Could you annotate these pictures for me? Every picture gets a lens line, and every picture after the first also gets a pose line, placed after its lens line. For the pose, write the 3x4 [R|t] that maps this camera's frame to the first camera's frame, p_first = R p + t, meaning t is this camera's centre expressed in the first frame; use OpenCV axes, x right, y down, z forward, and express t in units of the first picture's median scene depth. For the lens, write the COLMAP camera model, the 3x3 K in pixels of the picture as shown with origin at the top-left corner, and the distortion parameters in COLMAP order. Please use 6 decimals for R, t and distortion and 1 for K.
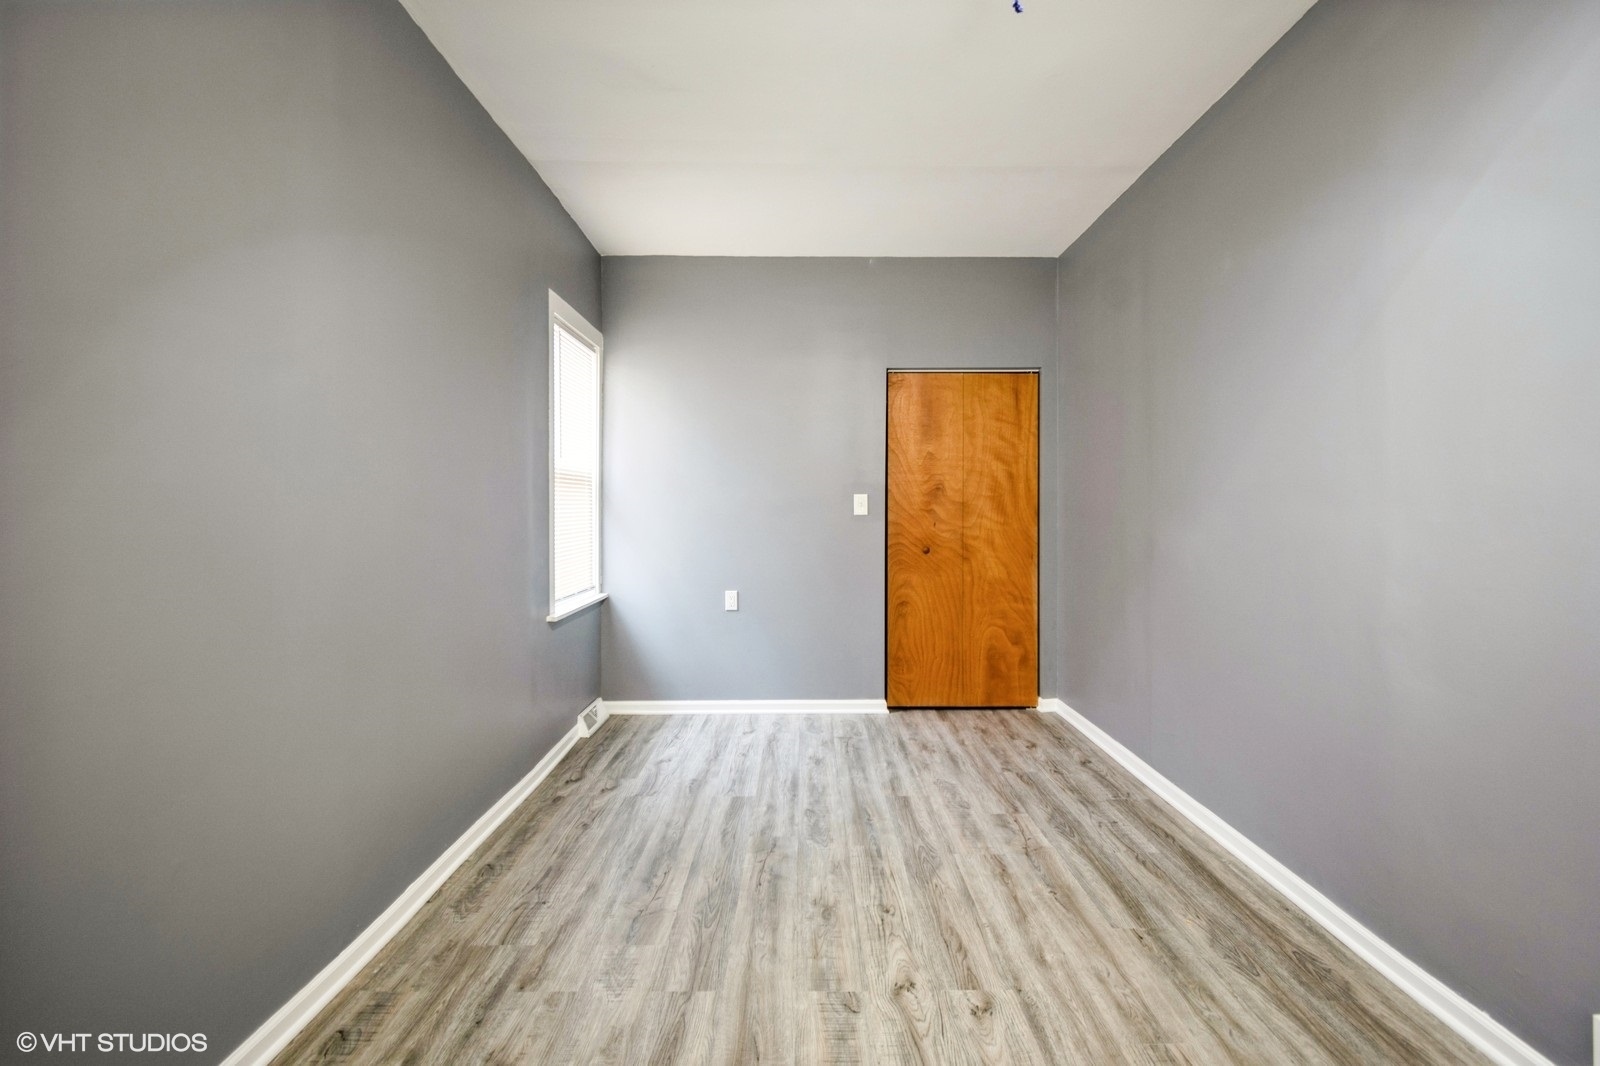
lens RADIAL K [[715.4, 0, 801.2], [0, 715.4, 526.0], [0, 0, 1]] dist [0.000627, 0.000005]
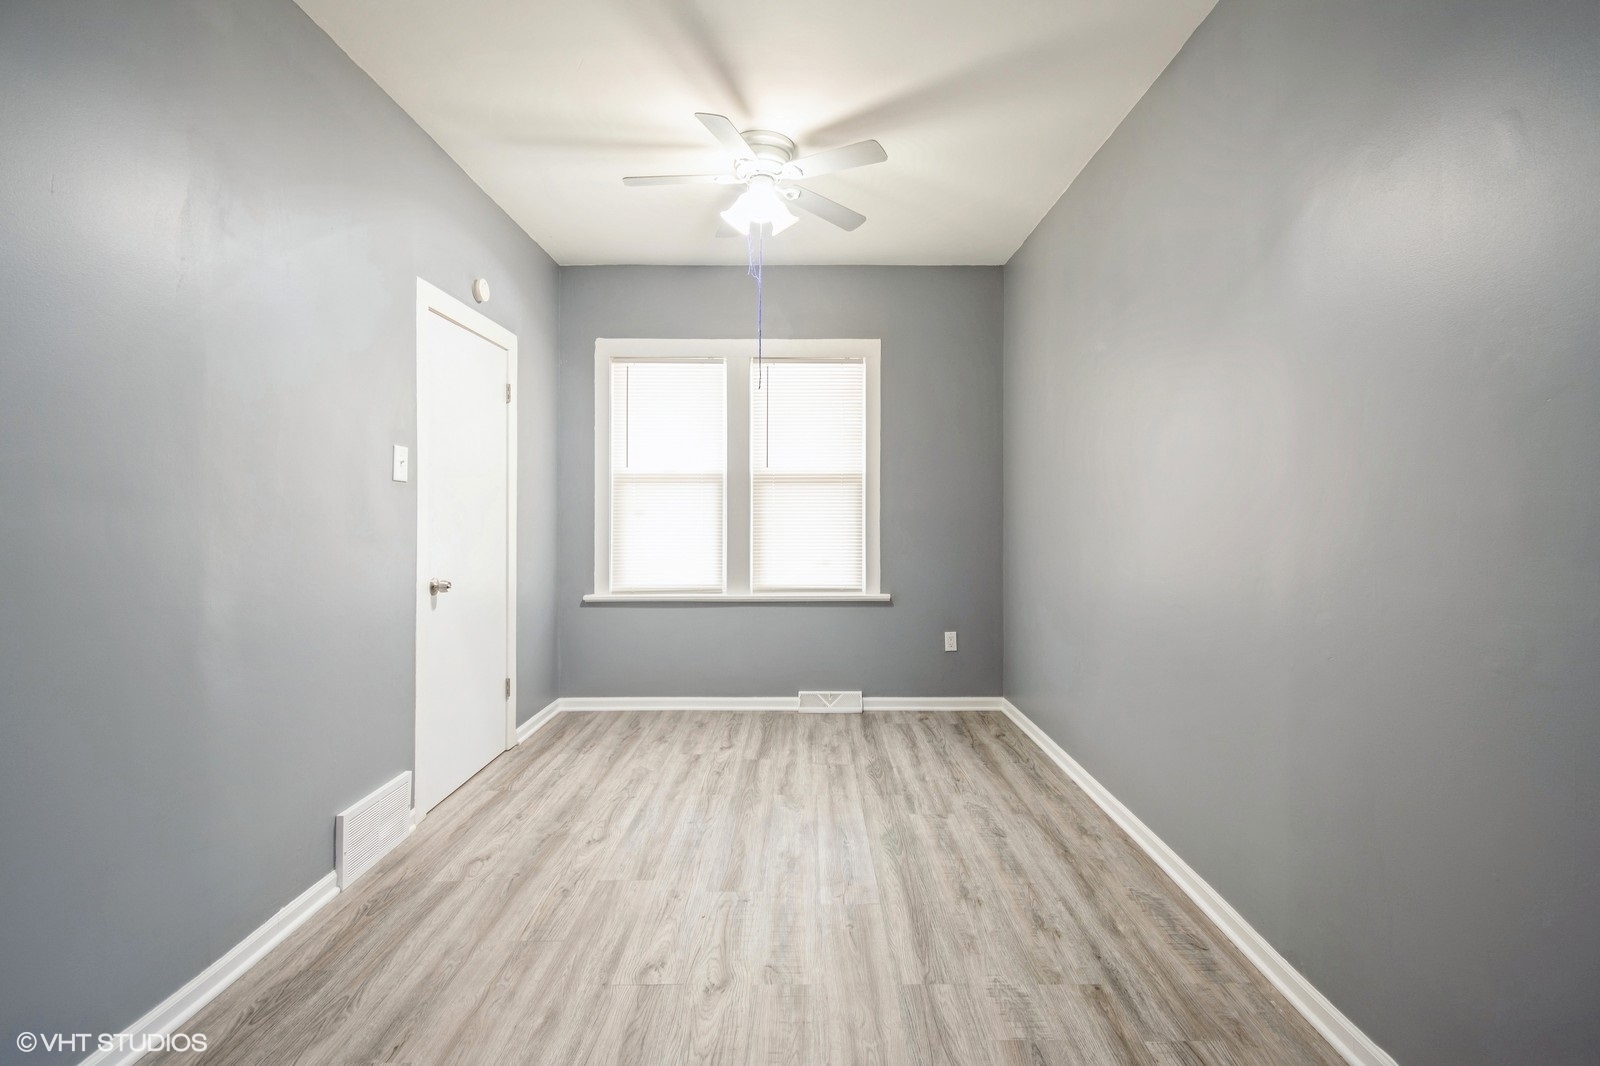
lens RADIAL K [[715.4, 0, 800.2], [0, 715.4, 522.6], [0, 0, 1]] dist [0.000627, 0.000005]
pose [[-0.999939, 0.004545, 0.010097, 0.012610], [0.004918, 0.999296, 0.037188, -0.045563], [-0.009921, 0.037235, -0.999257, 1.989263]]
